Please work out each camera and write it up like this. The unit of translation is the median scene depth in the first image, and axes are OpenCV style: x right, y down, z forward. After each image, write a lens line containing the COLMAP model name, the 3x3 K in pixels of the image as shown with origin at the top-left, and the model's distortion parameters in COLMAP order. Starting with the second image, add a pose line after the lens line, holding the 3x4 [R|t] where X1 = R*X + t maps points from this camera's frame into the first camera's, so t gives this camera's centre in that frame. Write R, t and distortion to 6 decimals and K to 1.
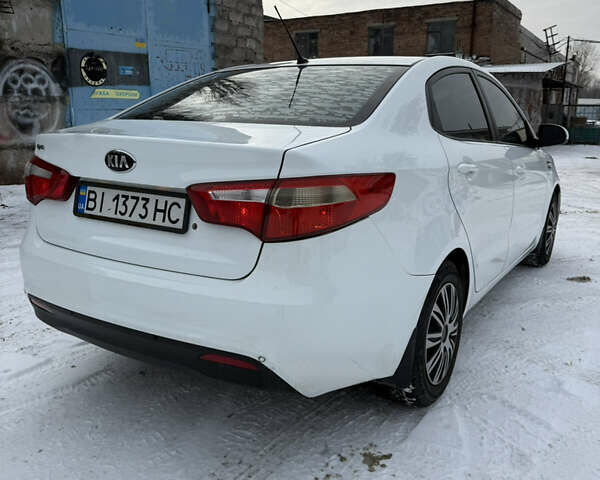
lens RADIAL K [[543.4, 0, 301.2], [0, 543.4, 241.5], [0, 0, 1]] dist [0.073363, -0.113387]
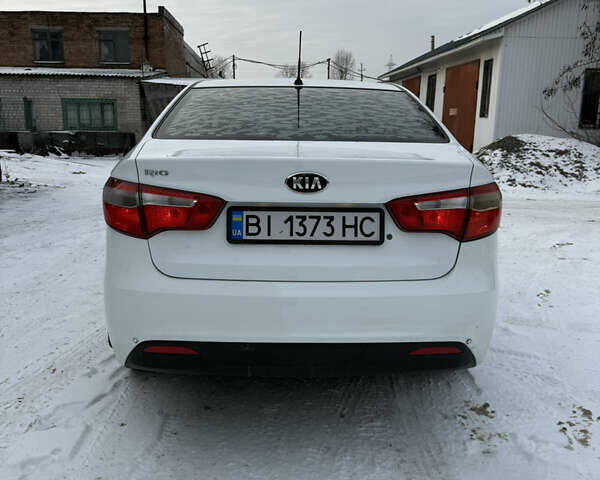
lens RADIAL K [[543.4, 0, 299.4], [0, 543.4, 238.7], [0, 0, 1]] dist [0.073363, -0.113387]
pose [[0.840293, -0.112480, 0.530335, -0.862333], [0.123792, 0.992205, 0.014296, -0.057562], [-0.527809, 0.053638, 0.847668, 0.152868]]
